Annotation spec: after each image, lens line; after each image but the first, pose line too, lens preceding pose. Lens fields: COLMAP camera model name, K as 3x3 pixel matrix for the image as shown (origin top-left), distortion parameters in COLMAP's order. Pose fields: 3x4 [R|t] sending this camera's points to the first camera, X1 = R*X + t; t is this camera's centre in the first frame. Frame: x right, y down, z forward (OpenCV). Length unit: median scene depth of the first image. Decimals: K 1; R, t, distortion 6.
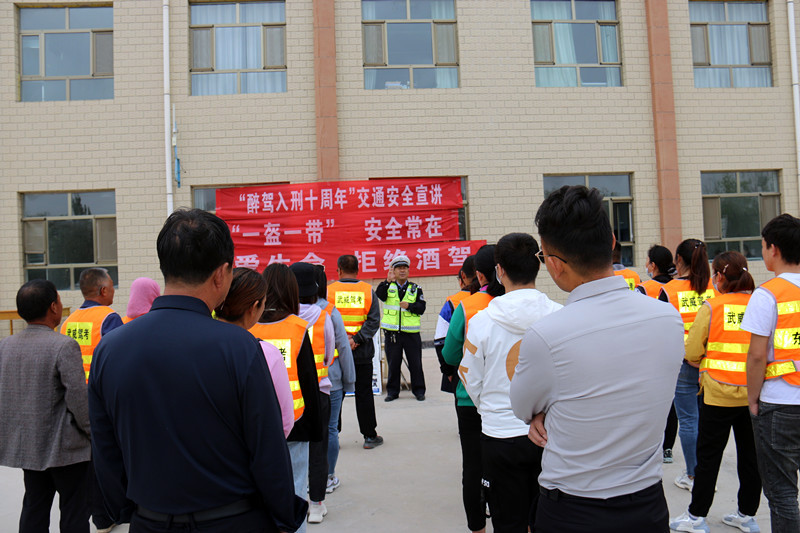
lens RADIAL K [[641.4, 0, 400.0], [0, 641.4, 266.5], [0, 0, 1]] dist [-0.194664, 0.140632]
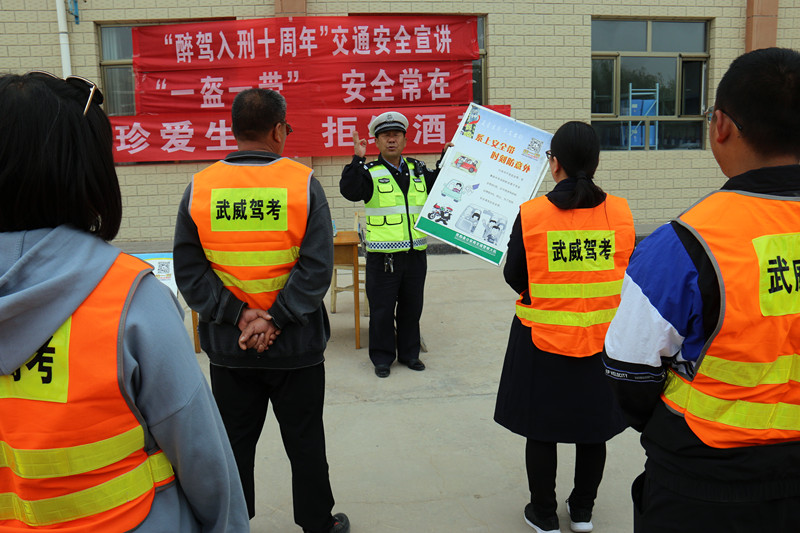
lens RADIAL K [[662.2, 0, 404.9], [0, 662.2, 254.2], [0, 0, 1]] dist [-0.191939, 0.157171]
pose [[0.999507, 0.012868, 0.028644, -0.003441], [-0.017360, 0.986545, 0.162566, 0.007060], [-0.026166, -0.162983, 0.986282, 0.251832]]
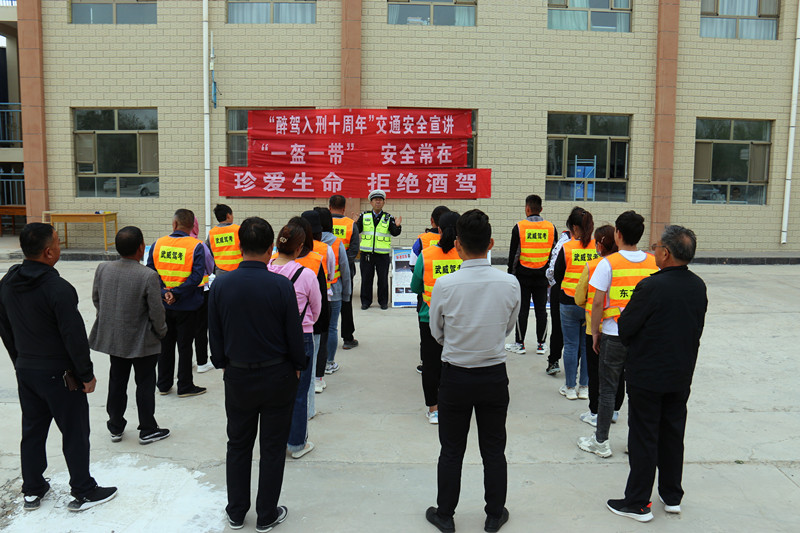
lens RADIAL K [[641.4, 0, 400.0], [0, 641.4, 266.5], [0, 0, 1]] dist [-0.194664, 0.140632]
pose [[0.997894, 0.058003, -0.029033, 0.020384], [-0.053238, 0.988112, 0.144225, -0.025739], [0.037053, -0.142376, 0.989119, -0.115339]]
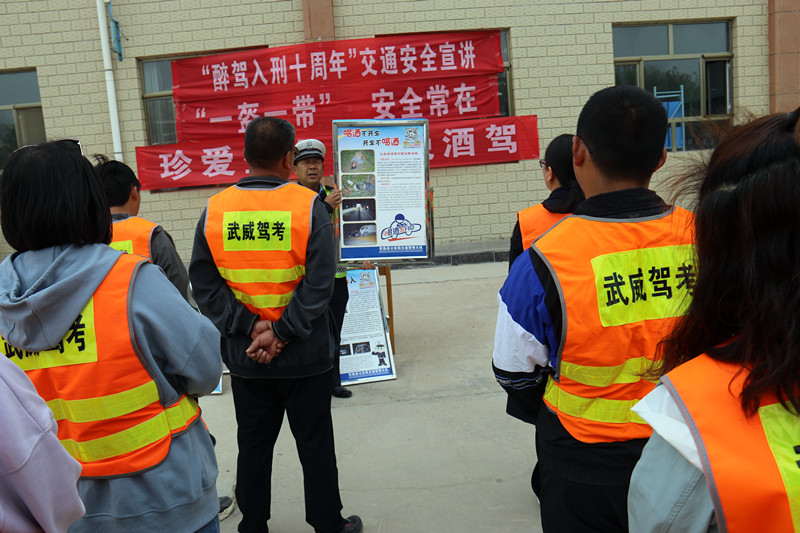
lens RADIAL K [[662.2, 0, 404.9], [0, 662.2, 254.2], [0, 0, 1]] dist [-0.191939, 0.157171]
pose [[0.998896, -0.029647, -0.036443, 0.005277], [0.034533, 0.989306, 0.141707, 0.005969], [0.031852, -0.142809, 0.989238, 0.228006]]
